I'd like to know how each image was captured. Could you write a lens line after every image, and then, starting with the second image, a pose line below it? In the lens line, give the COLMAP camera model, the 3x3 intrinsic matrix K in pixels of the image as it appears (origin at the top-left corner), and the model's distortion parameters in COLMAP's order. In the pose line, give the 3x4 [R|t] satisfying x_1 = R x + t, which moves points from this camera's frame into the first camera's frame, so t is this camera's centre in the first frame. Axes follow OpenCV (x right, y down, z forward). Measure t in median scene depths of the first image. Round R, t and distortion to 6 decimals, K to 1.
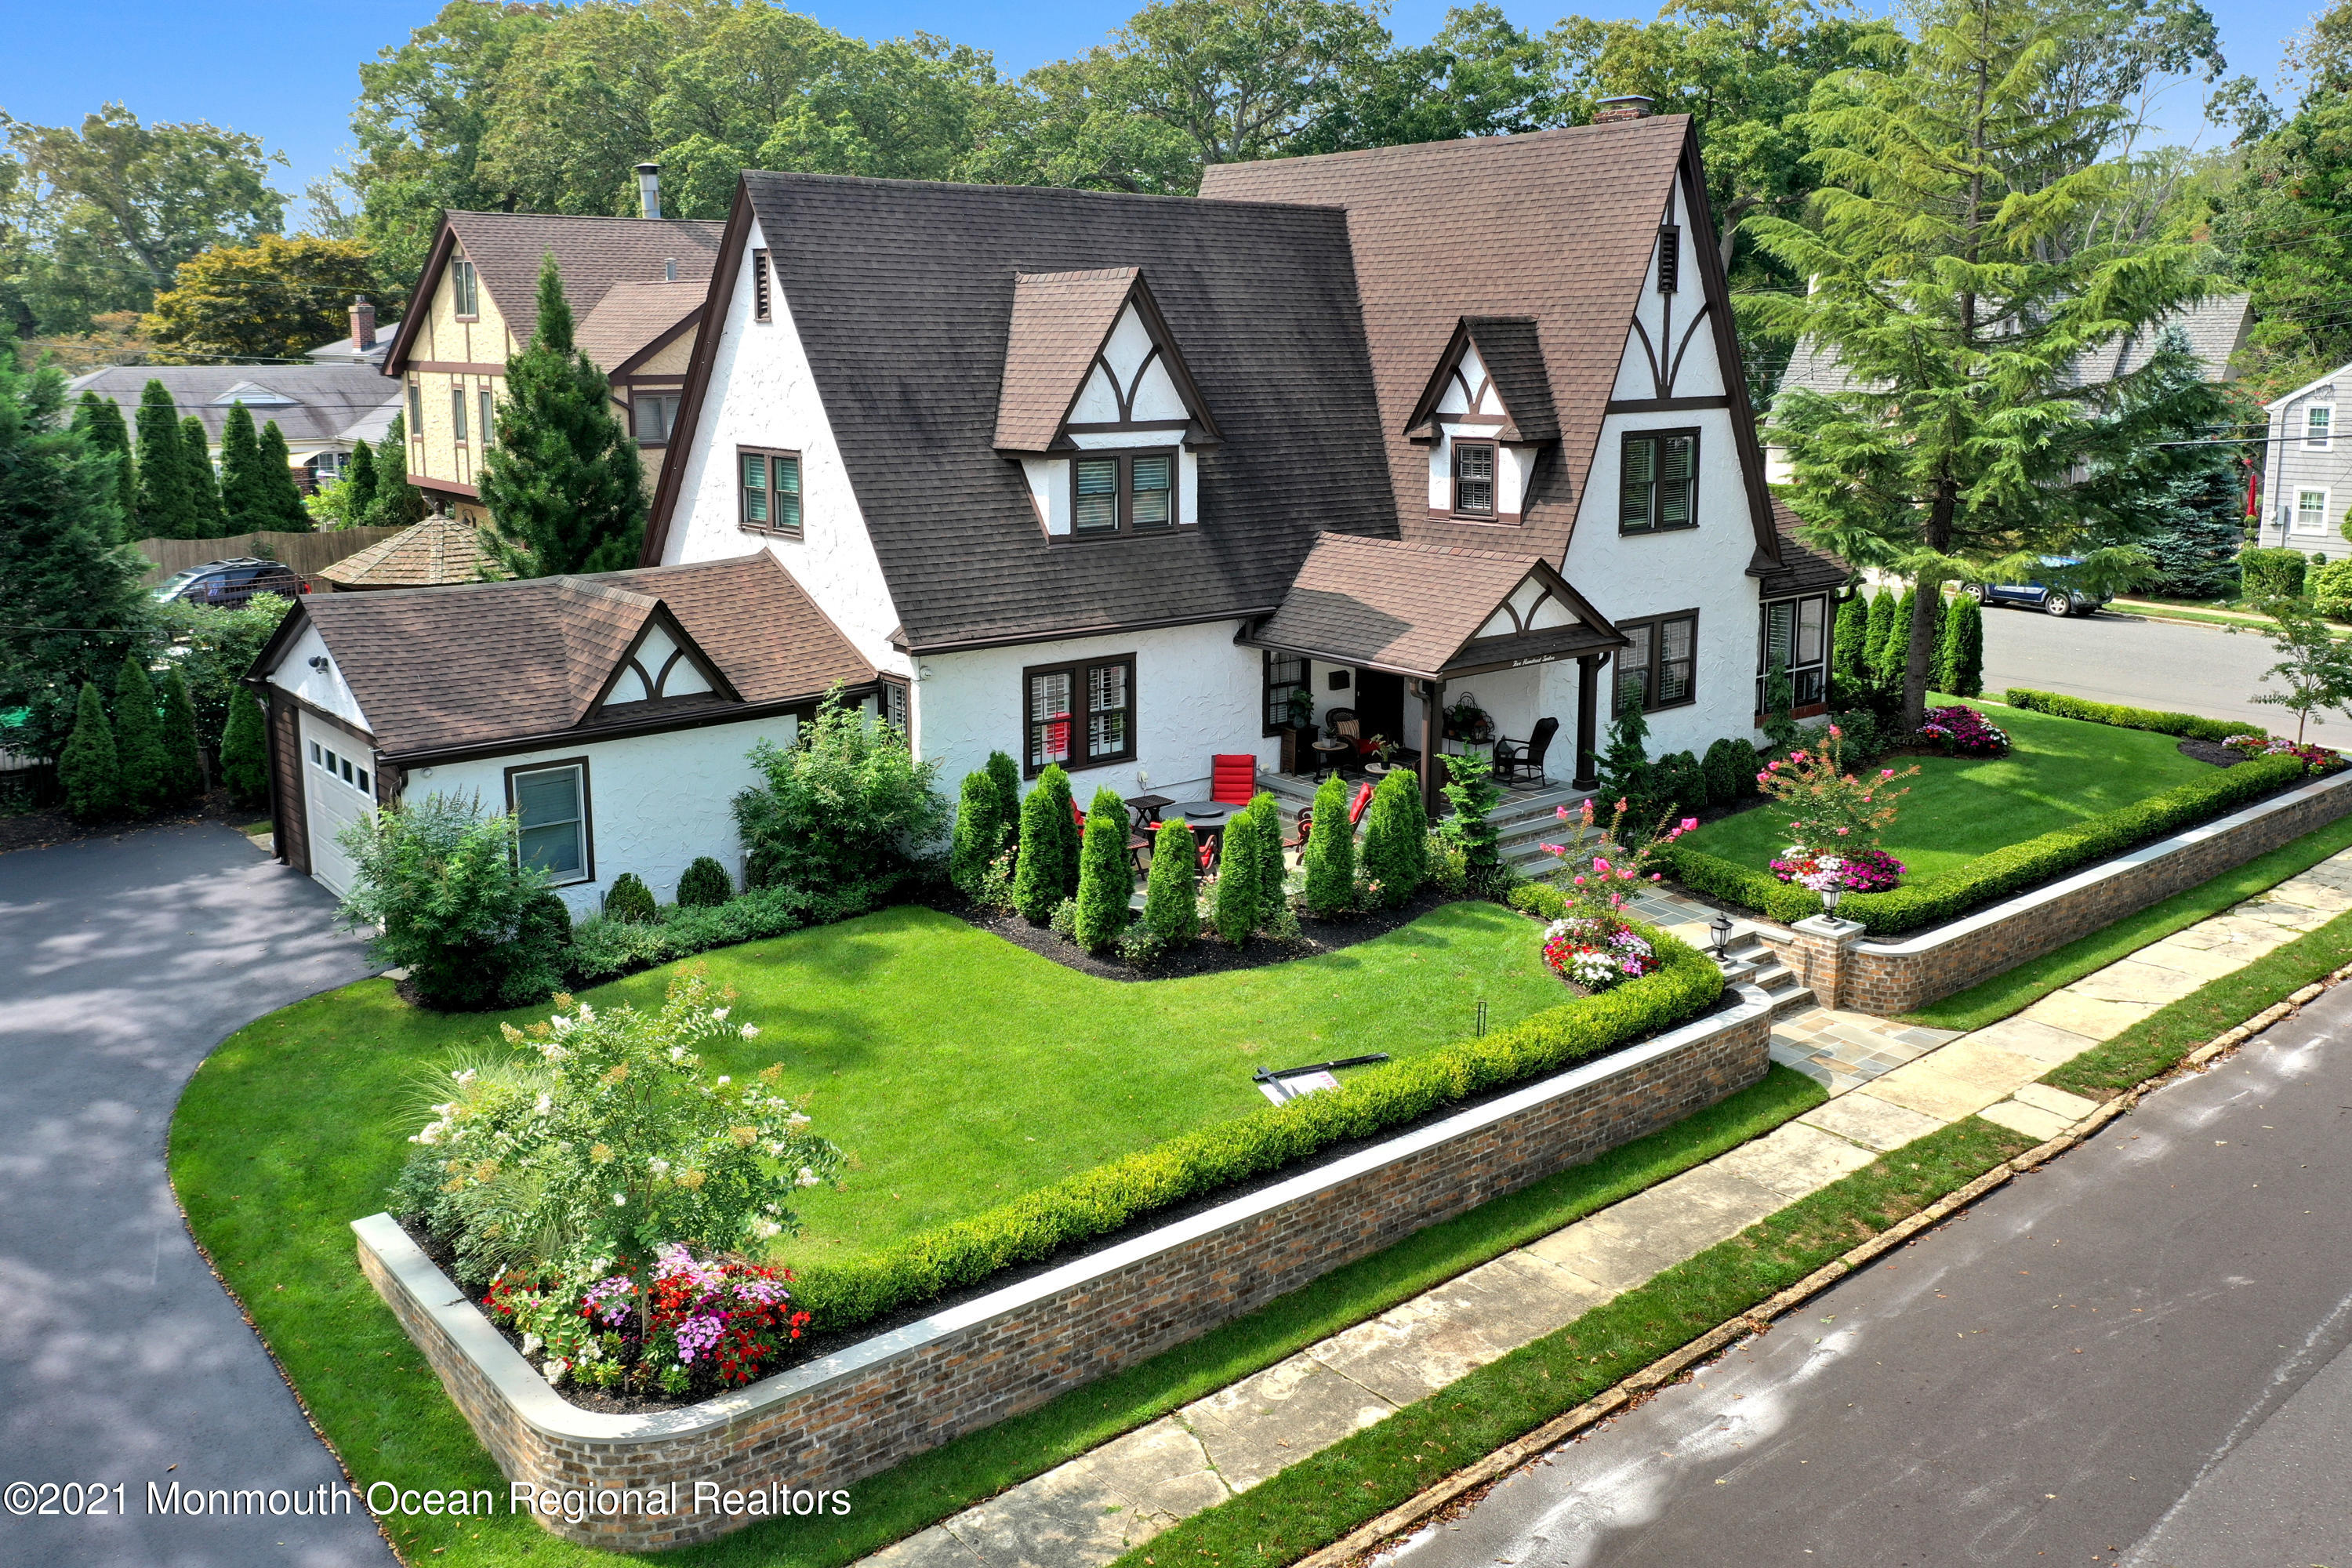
lens RADIAL K [[1879.4, 0, 1182.7], [0, 1879.4, 631.5], [0, 0, 1]] dist [0.003260, -0.013732]
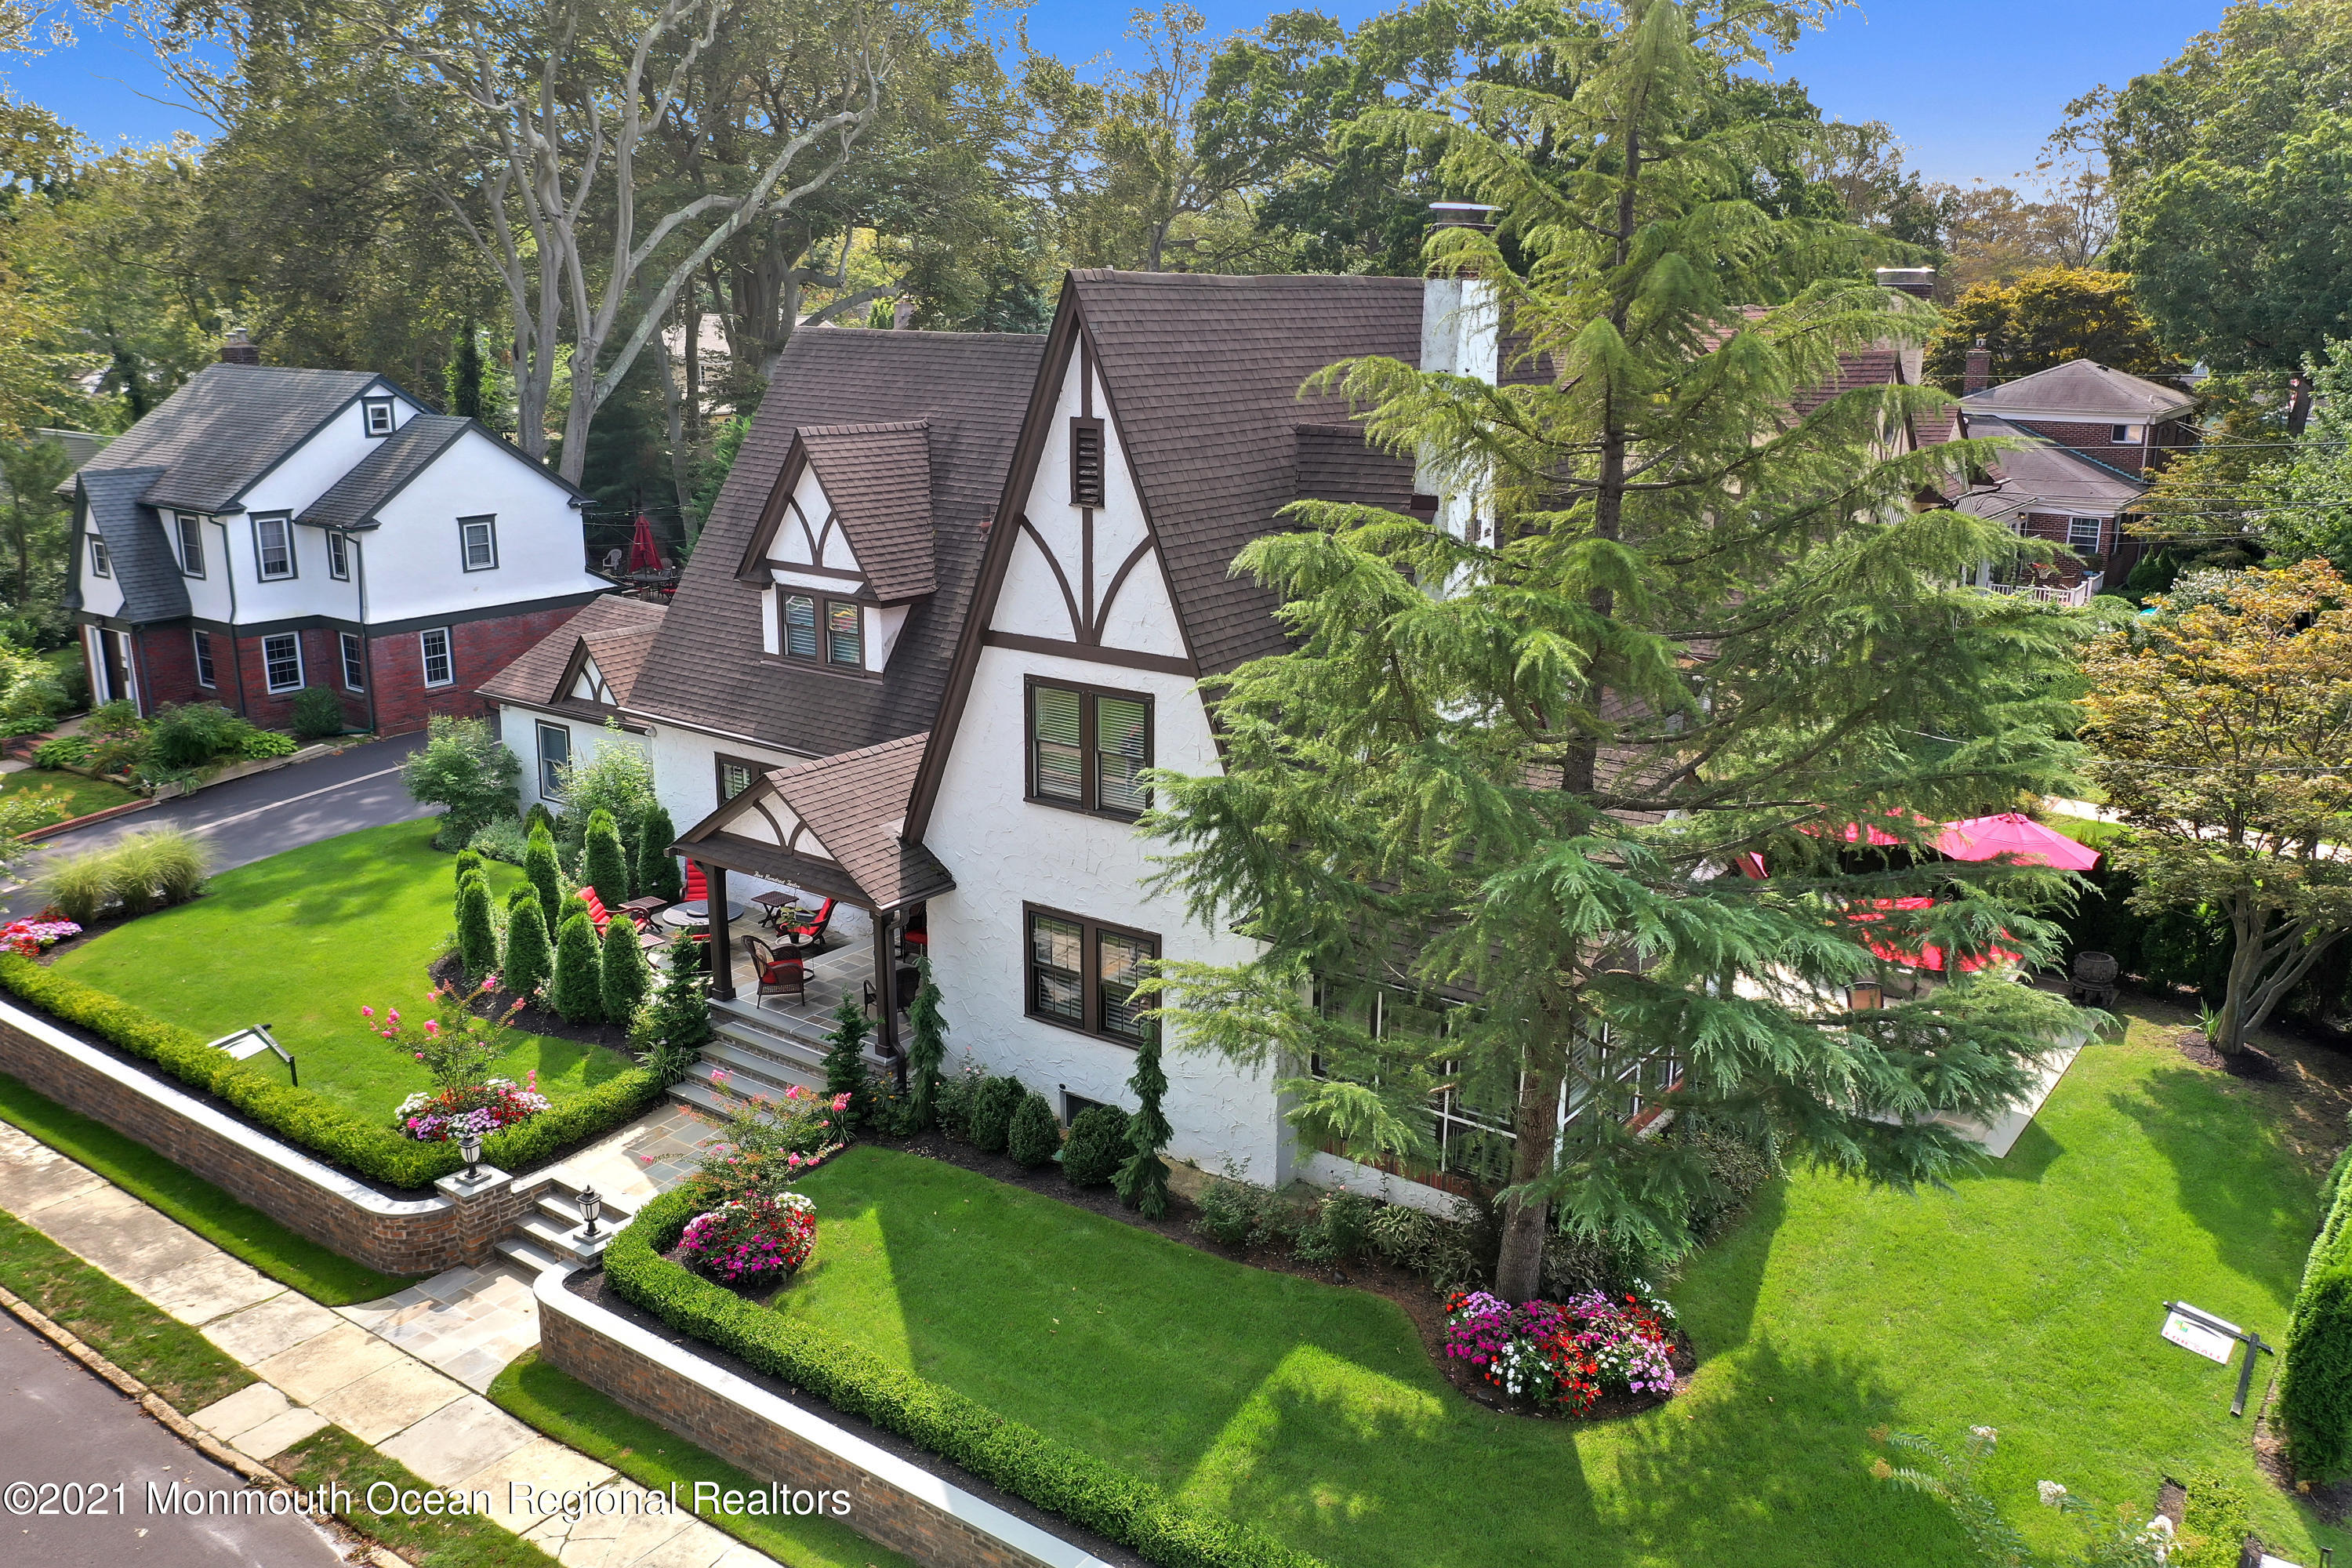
lens RADIAL K [[1879.4, 0, 1174.5], [0, 1879.4, 784.1], [0, 0, 1]] dist [0.003260, -0.013732]
pose [[0.245264, 0.257245, -0.934703, 1.083612], [-0.161660, 0.961505, 0.222202, -0.267310], [0.955883, 0.096606, 0.277409, 0.906474]]
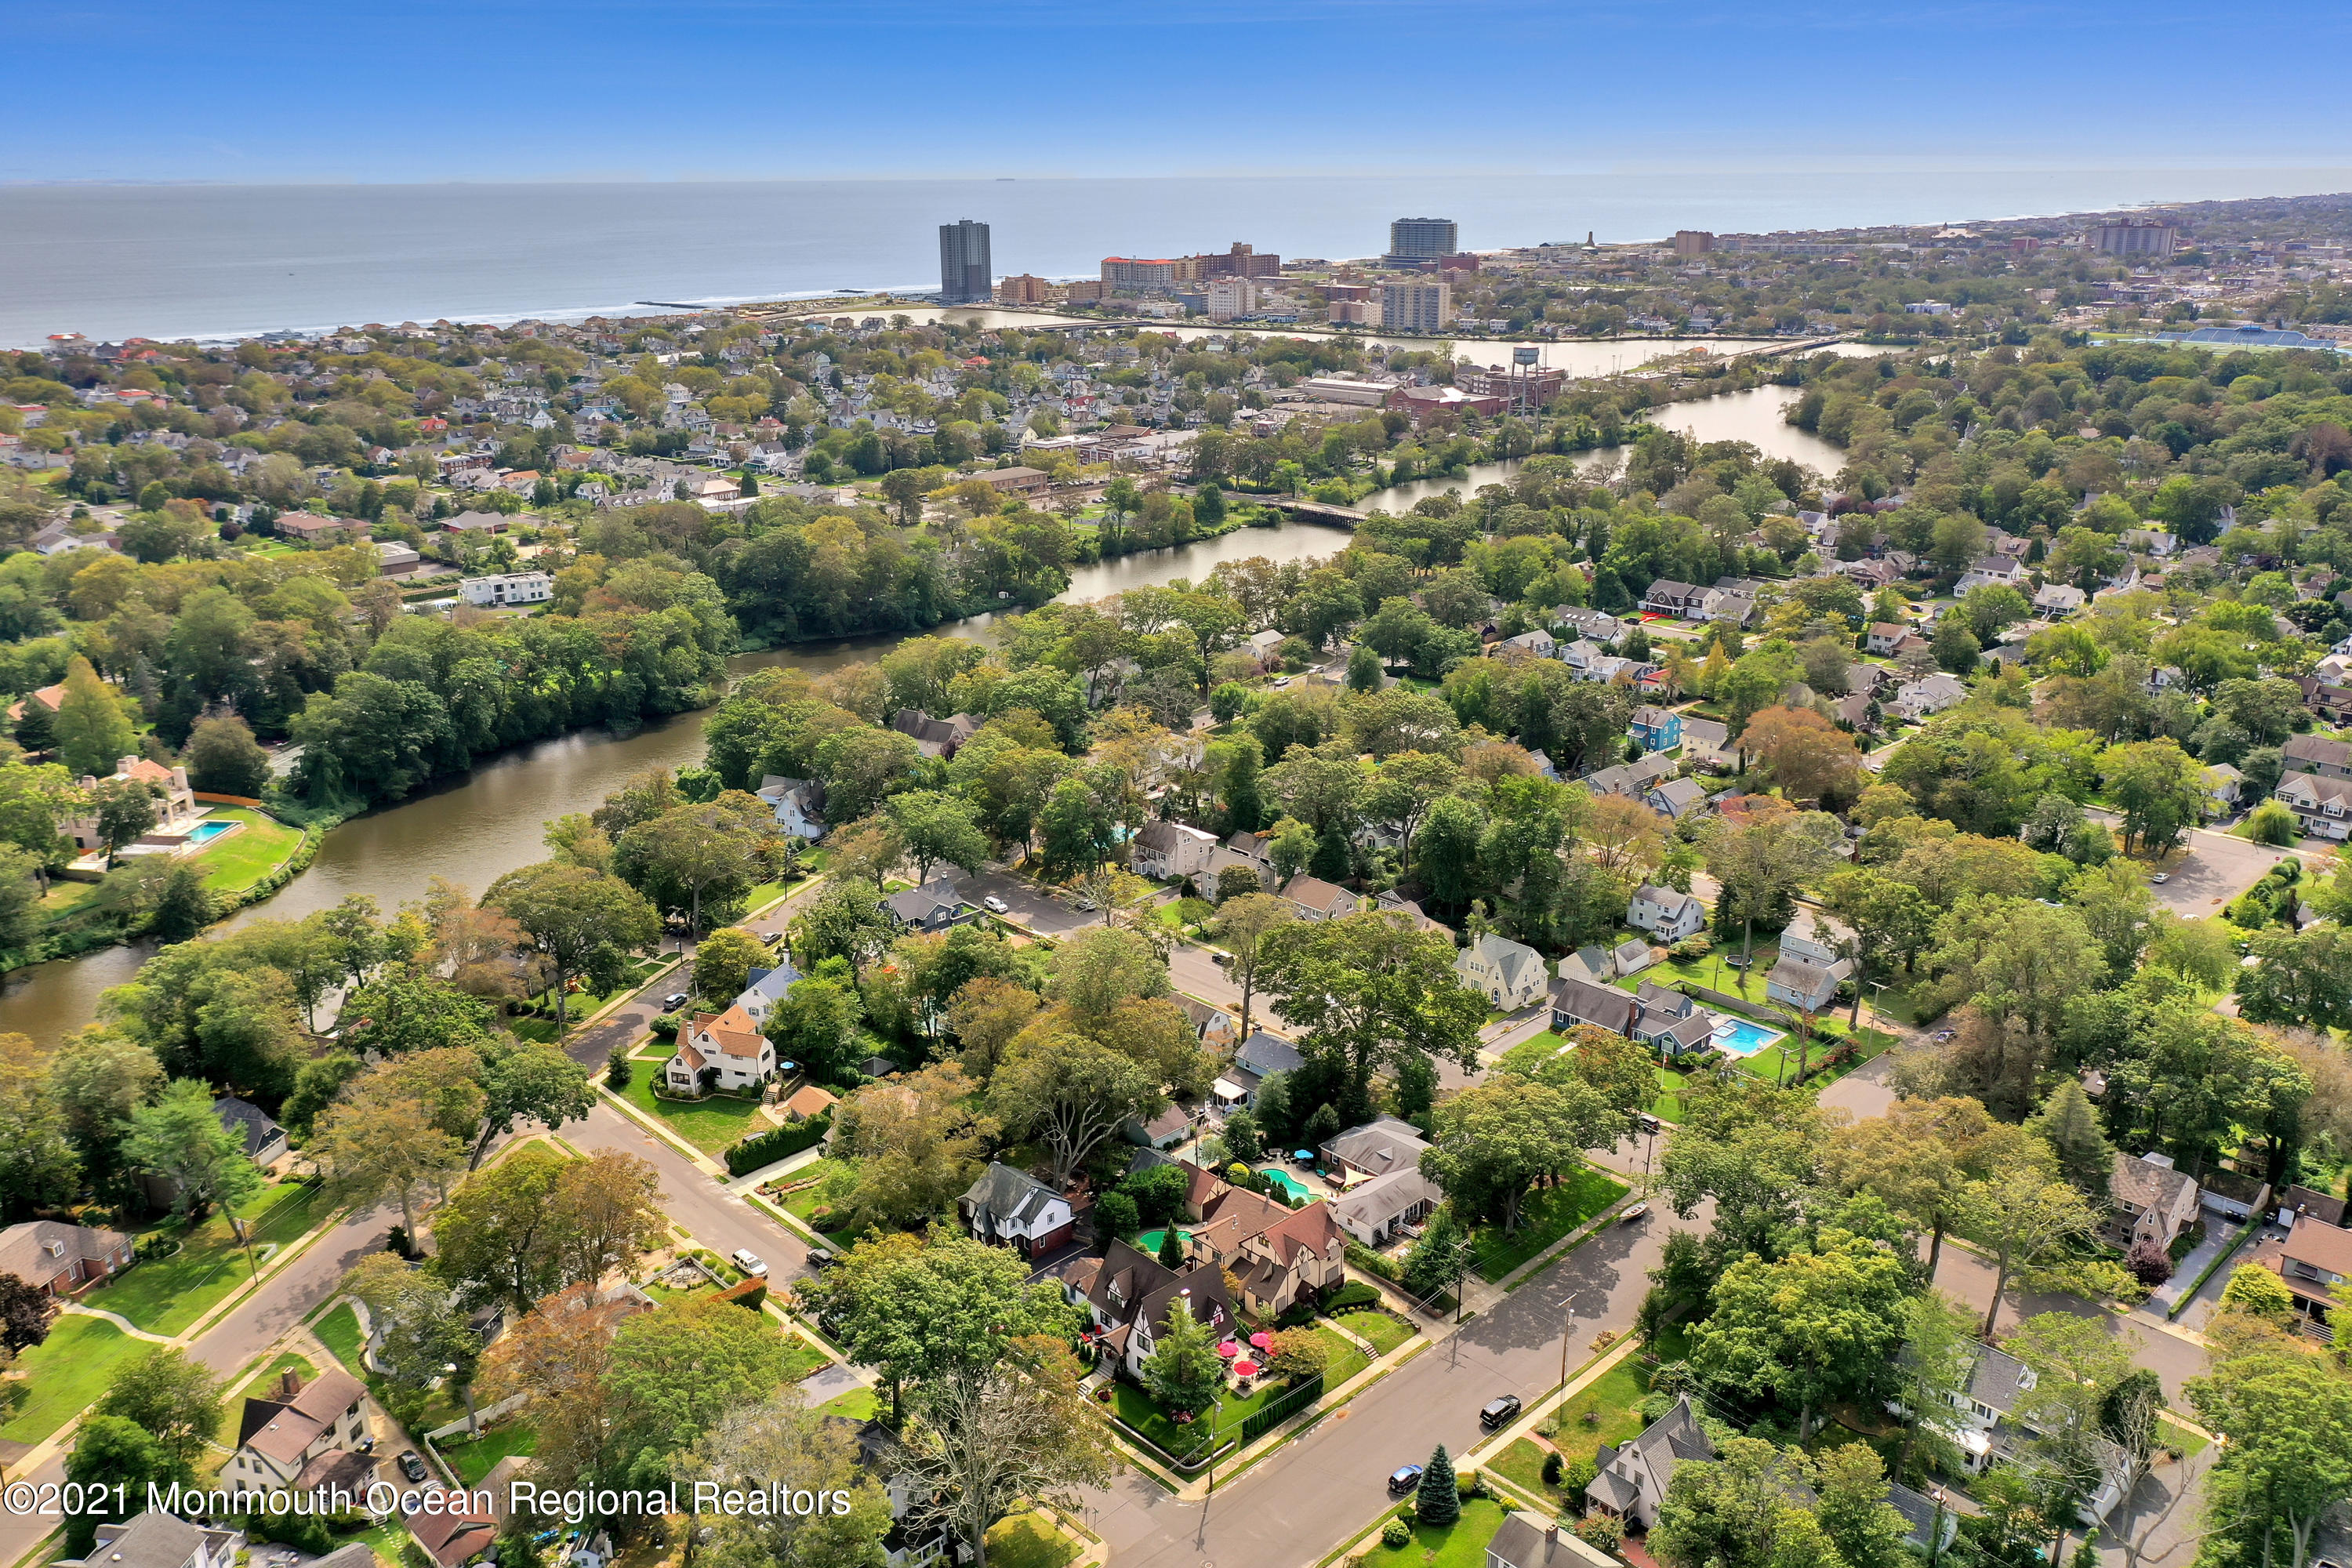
lens RADIAL K [[1879.4, 0, 1195.4], [0, 1879.4, 780.5], [0, 0, 1]] dist [0.003260, -0.013732]
pose [[0.080994, 0.310382, -0.947155, 6.696076], [-0.160128, 0.941986, 0.294995, -4.440079], [0.983768, 0.127774, 0.125996, 0.075807]]
